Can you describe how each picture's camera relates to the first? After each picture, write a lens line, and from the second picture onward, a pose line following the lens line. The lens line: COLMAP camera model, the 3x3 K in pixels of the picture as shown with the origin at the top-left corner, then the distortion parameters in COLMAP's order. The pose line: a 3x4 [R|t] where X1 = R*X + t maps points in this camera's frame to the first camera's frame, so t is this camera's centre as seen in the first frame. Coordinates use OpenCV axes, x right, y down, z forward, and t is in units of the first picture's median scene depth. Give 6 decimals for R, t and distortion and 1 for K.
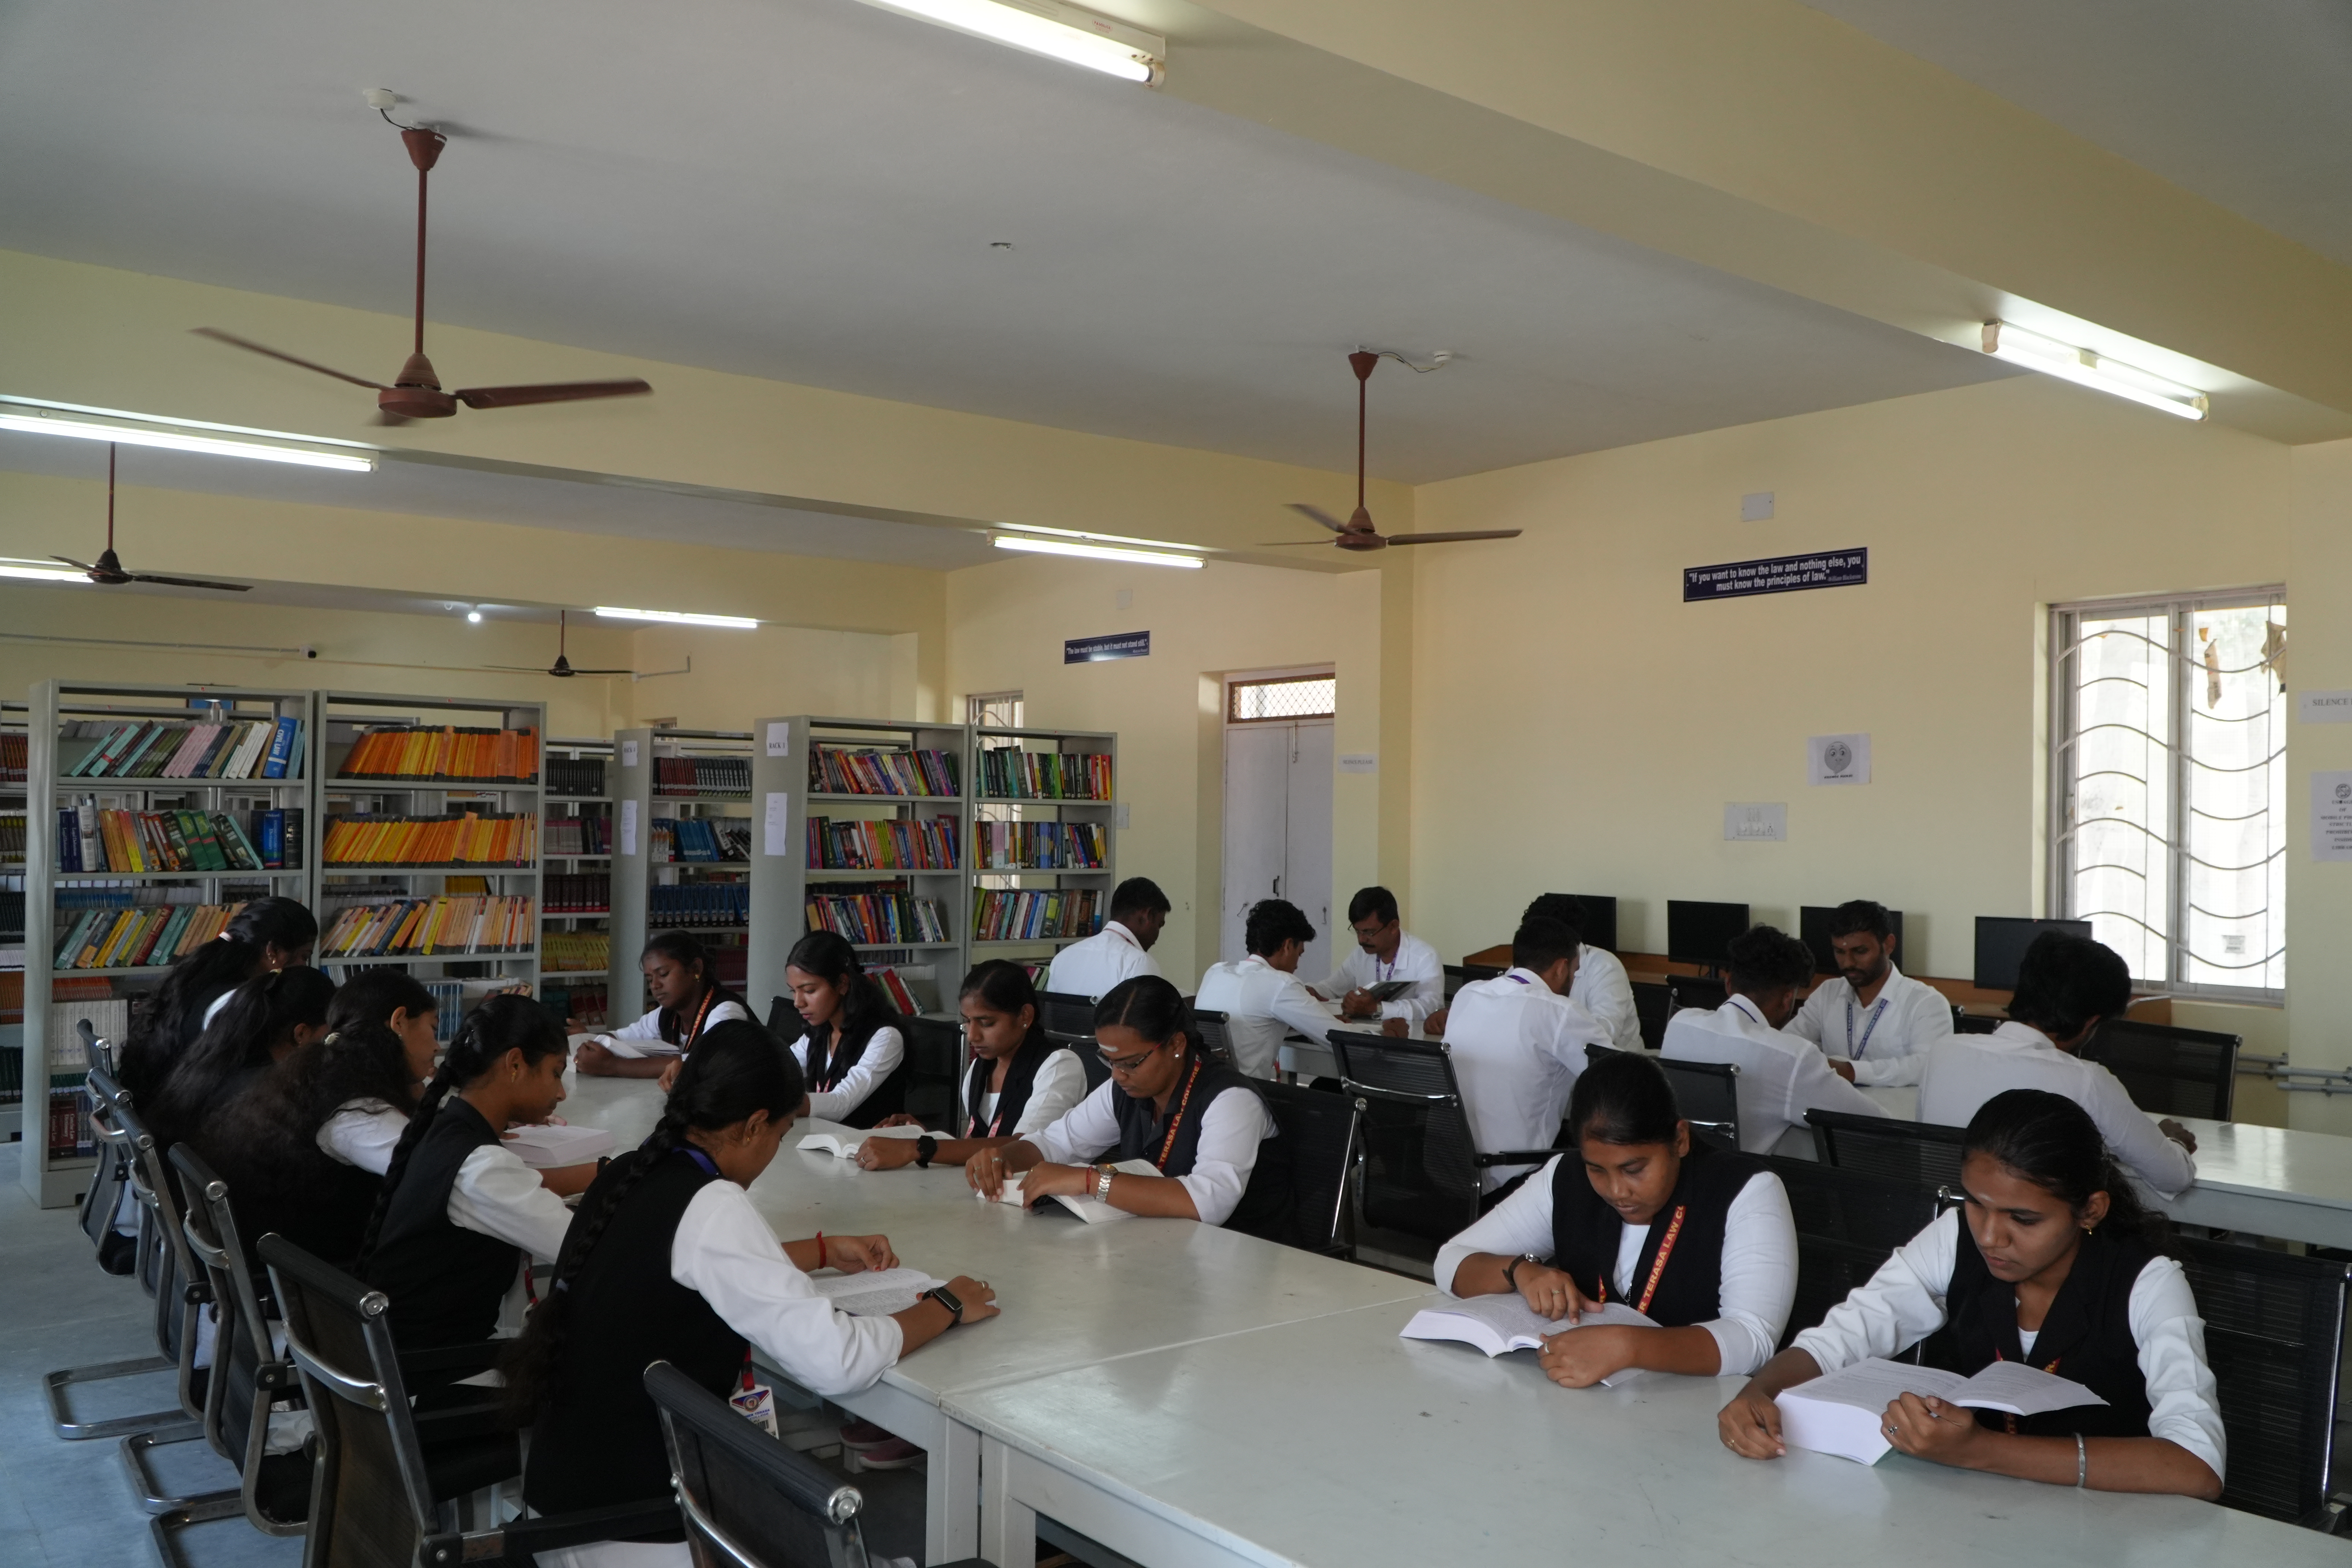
lens RADIAL K [[1946.8, 0, 1175.8], [0, 1946.8, 792.0], [0, 0, 1]] dist [0.021115, 0.030067]
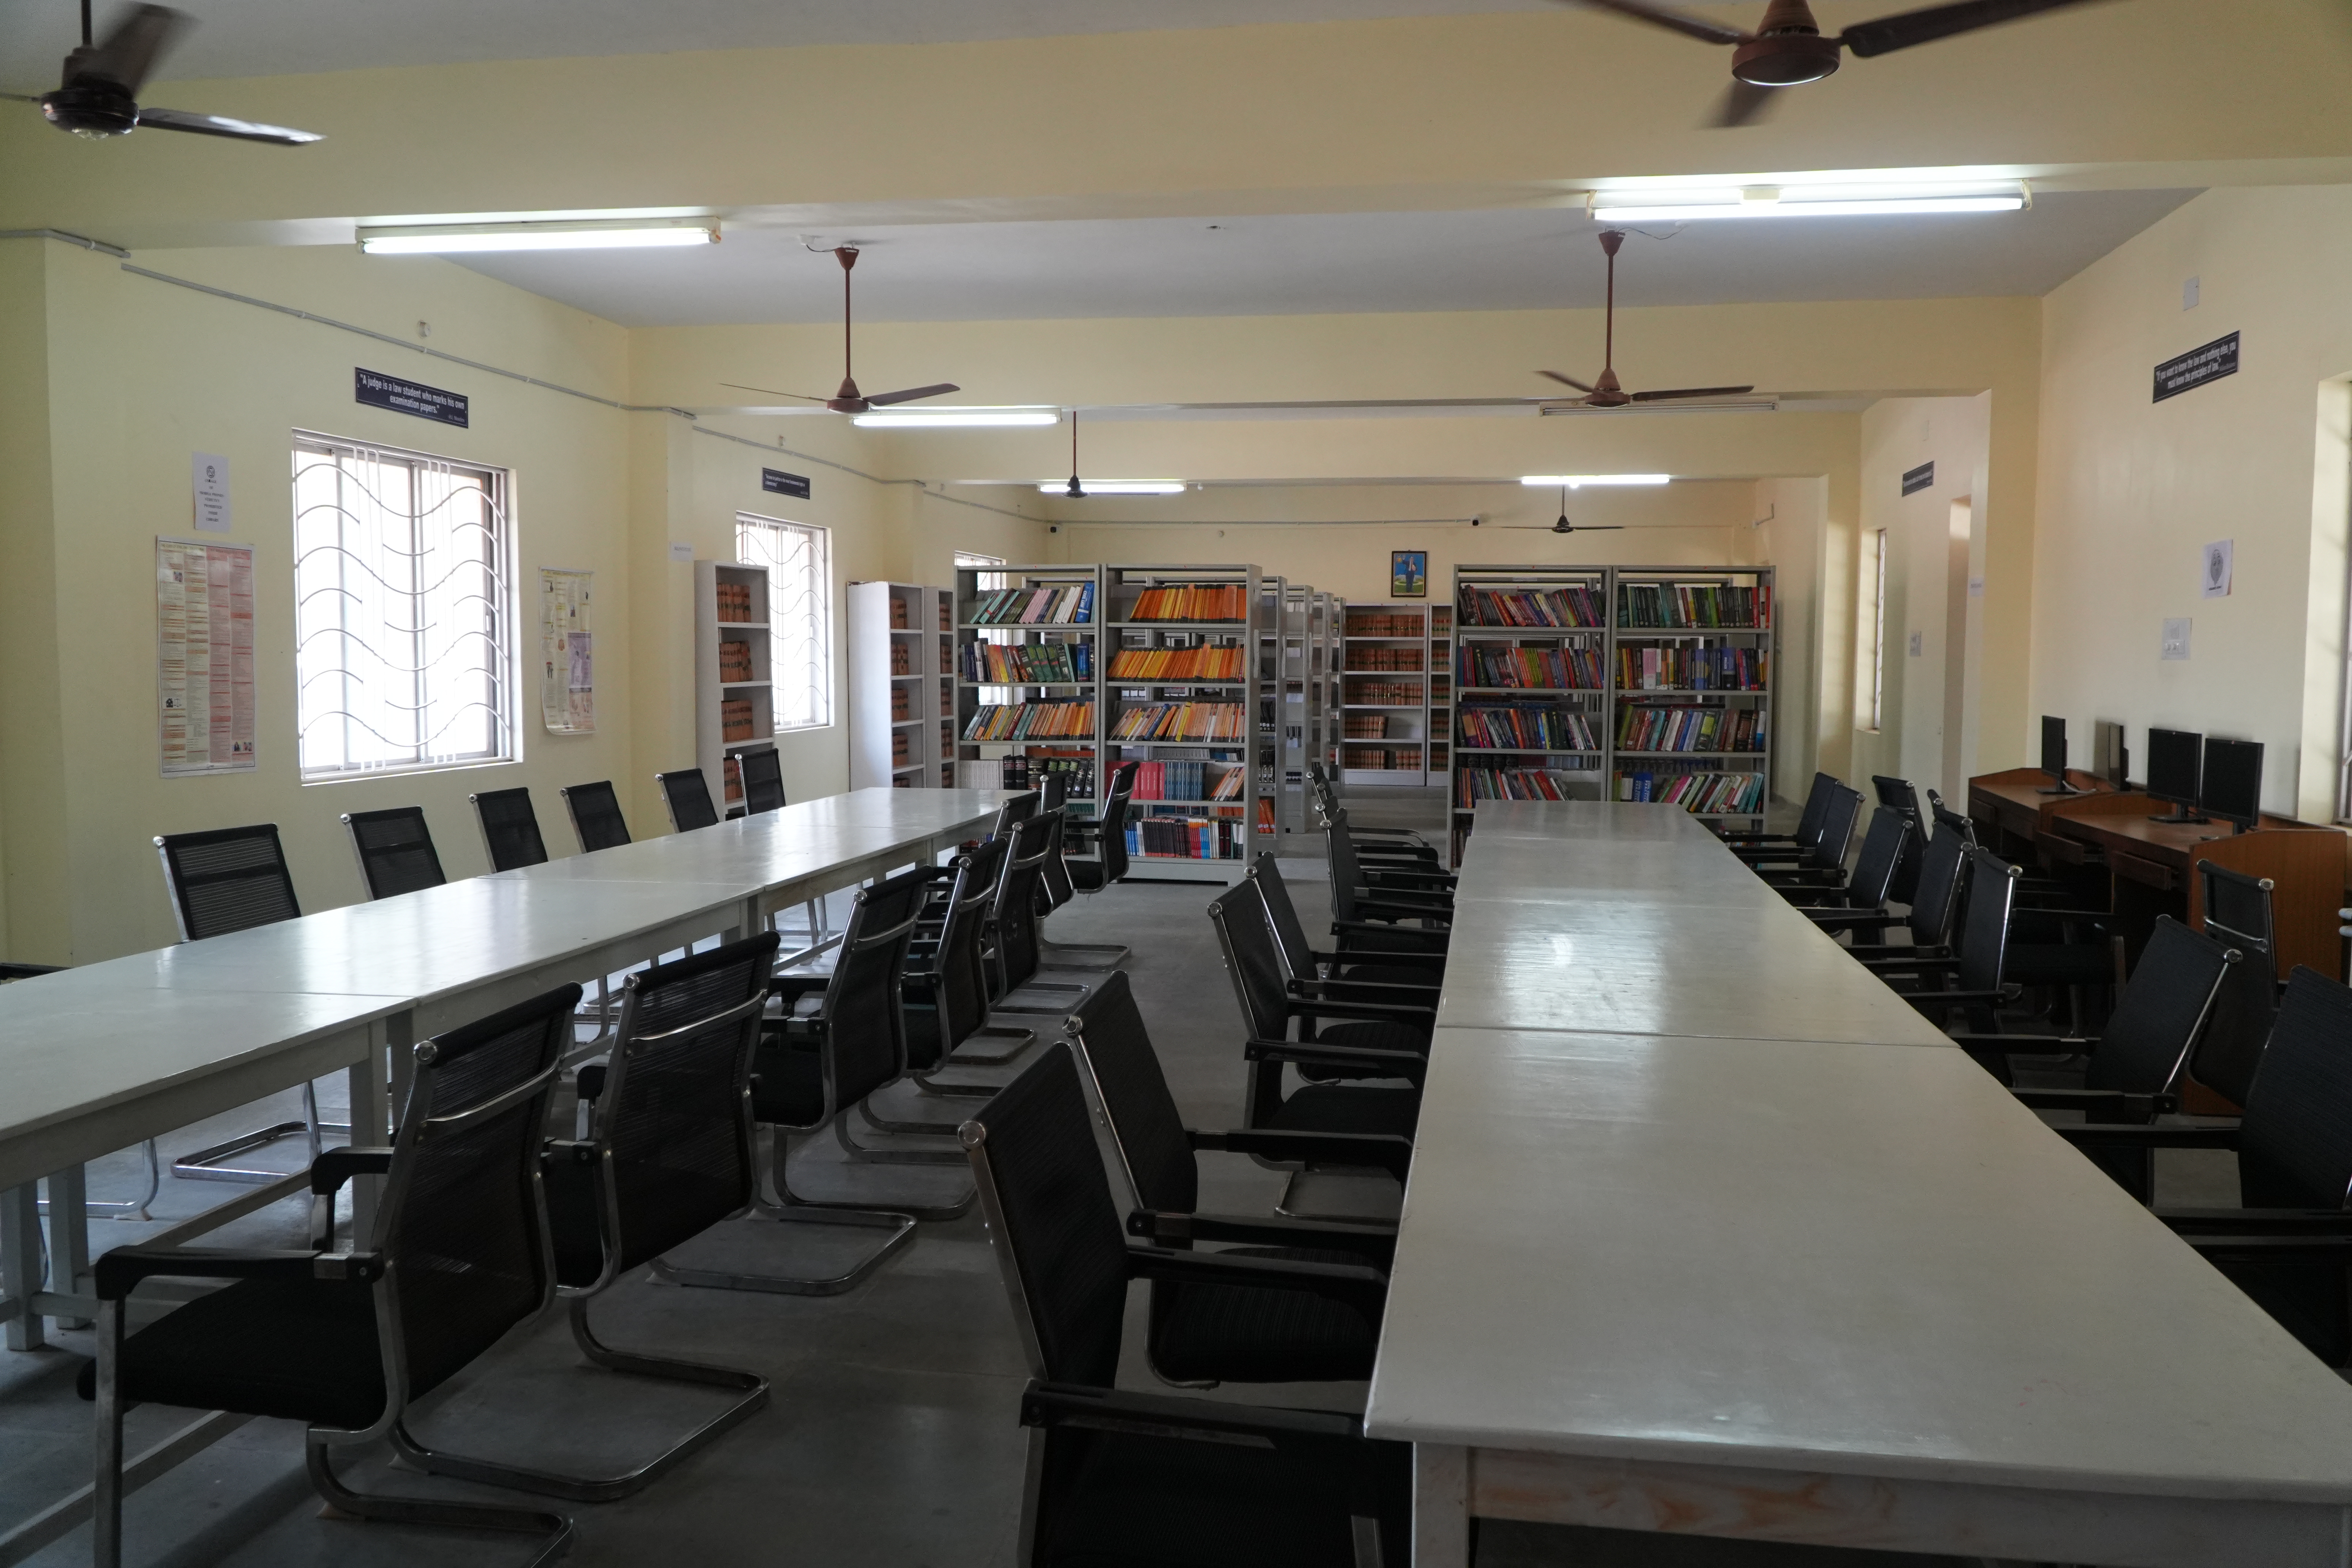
lens RADIAL K [[1946.8, 0, 1178.5], [0, 1946.8, 781.2], [0, 0, 1]] dist [0.021115, 0.030067]
pose [[0.671717, 0.041408, -0.739649, 0.691329], [0.014310, 0.997525, 0.068840, 0.012276], [0.740669, -0.056825, 0.669462, 0.018864]]
